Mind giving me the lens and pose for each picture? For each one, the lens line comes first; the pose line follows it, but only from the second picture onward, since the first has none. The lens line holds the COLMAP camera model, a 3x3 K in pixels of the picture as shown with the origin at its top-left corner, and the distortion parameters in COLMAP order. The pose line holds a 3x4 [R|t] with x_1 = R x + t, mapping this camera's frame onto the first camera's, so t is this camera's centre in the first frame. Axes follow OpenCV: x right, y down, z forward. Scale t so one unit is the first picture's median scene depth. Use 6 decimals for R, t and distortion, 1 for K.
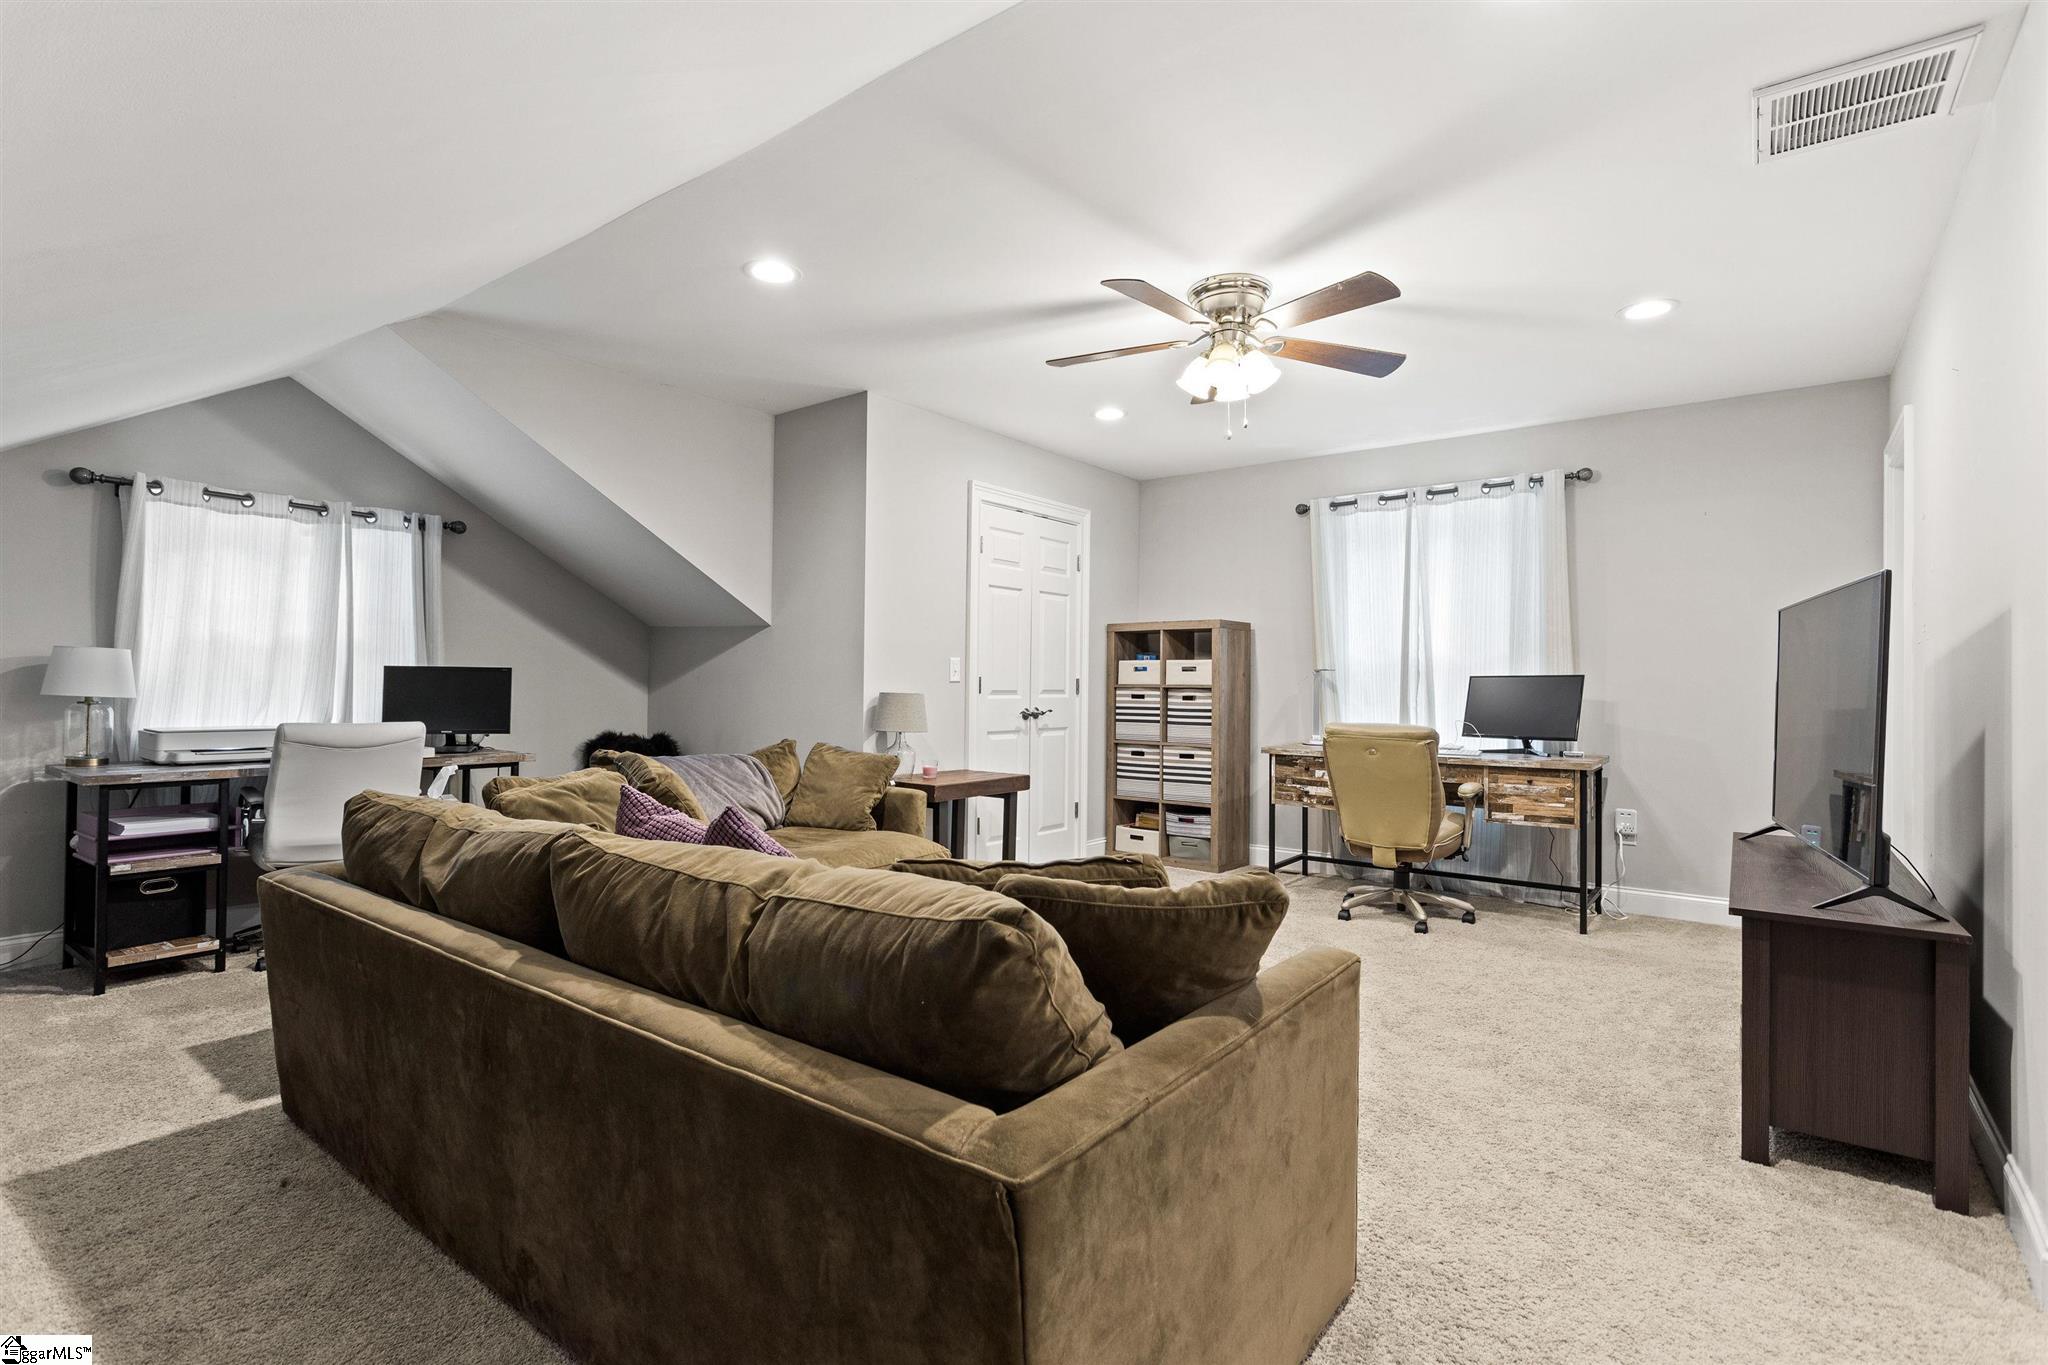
lens RADIAL K [[976.9, 0, 1025.1], [0, 976.9, 683.5], [0, 0, 1]] dist [0.004377, -0.001925]
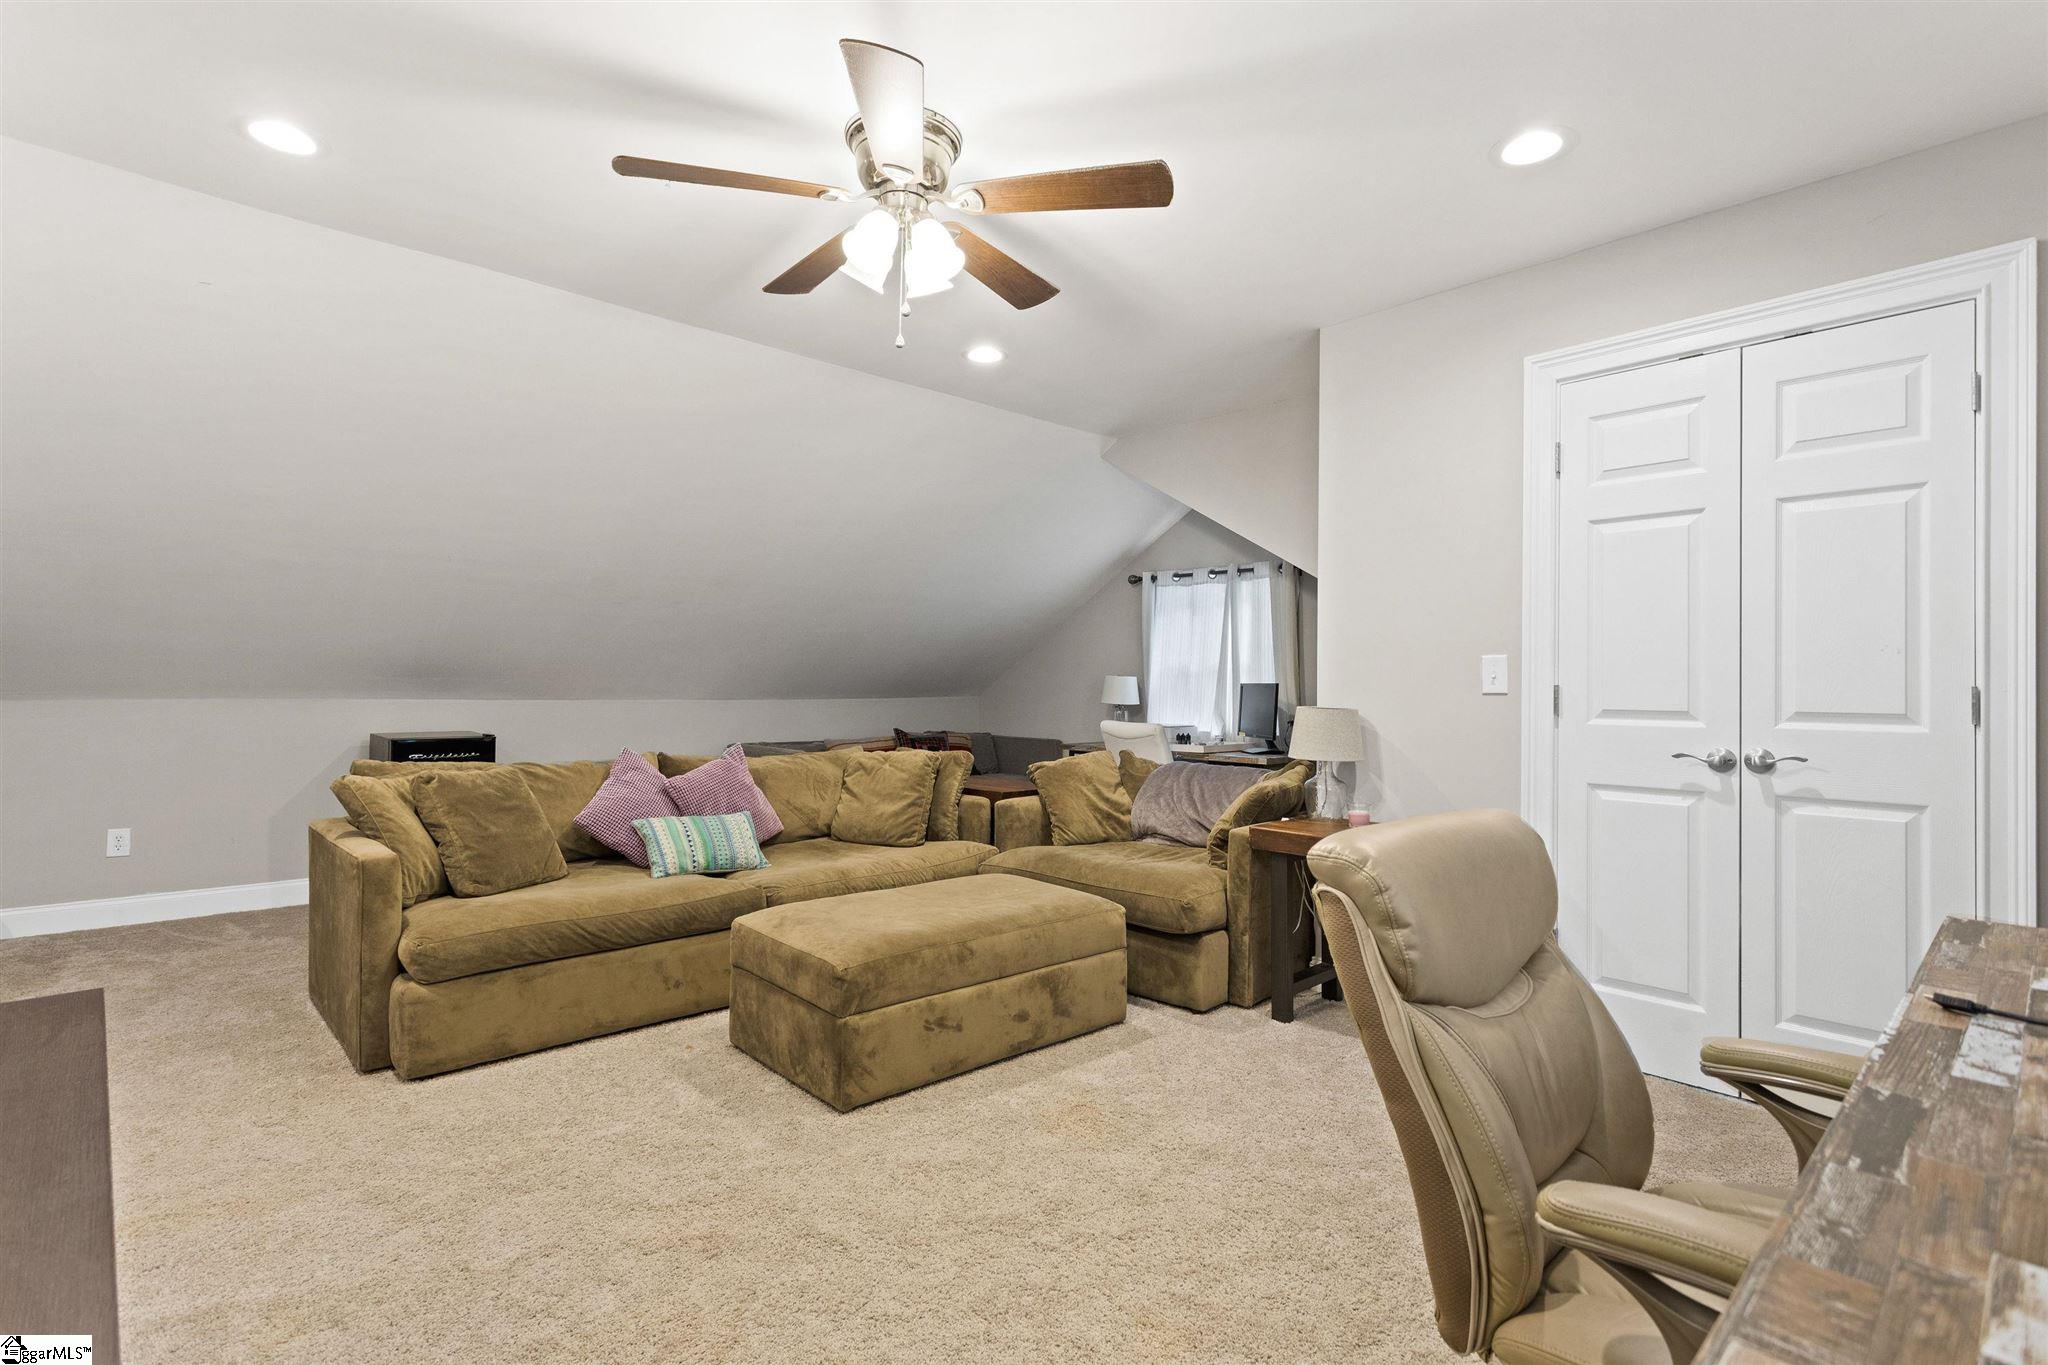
lens RADIAL K [[976.9, 0, 1027.7], [0, 976.9, 682.9], [0, 0, 1]] dist [0.004377, -0.001925]
pose [[-0.181829, -0.014350, -0.983226, 0.564550], [-0.004858, 0.999894, -0.013694, 0.000775], [0.983318, 0.002287, -0.181879, 0.779920]]
